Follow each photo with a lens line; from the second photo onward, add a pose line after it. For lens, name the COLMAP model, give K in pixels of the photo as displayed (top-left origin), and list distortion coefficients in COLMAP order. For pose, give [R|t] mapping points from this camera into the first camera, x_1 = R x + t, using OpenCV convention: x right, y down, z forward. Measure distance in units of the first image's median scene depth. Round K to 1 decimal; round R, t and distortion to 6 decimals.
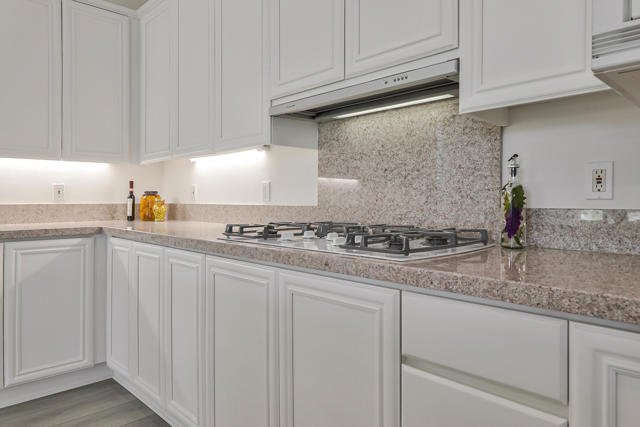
lens RADIAL K [[439.3, 0, 322.3], [0, 439.3, 211.5], [0, 0, 1]] dist [0.012423, 0.001563]
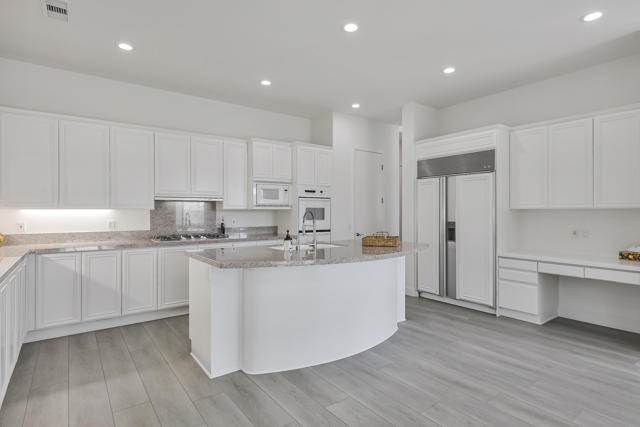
lens RADIAL K [[343.3, 0, 324.2], [0, 343.3, 214.2], [0, 0, 1]] dist [0.004772, 0.000465]
pose [[0.124641, -0.002233, 0.992199, -2.319005], [0.029132, 0.999575, -0.001410, -0.088922], [-0.991774, 0.029080, 0.124653, -0.408294]]
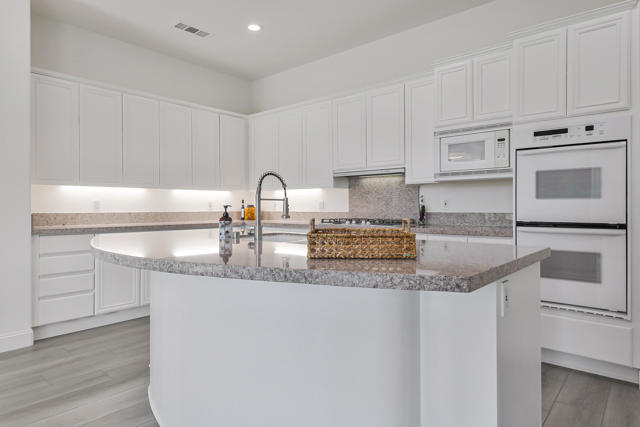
lens RADIAL K [[388.5, 0, 320.3], [0, 388.5, 208.2], [0, 0, 1]] dist [-0.003498, -0.000553]
pose [[0.996281, -0.002268, 0.086135, -0.400061], [0.004336, 0.999707, -0.023825, 0.019797], [-0.086056, 0.024110, 0.995999, -1.282055]]
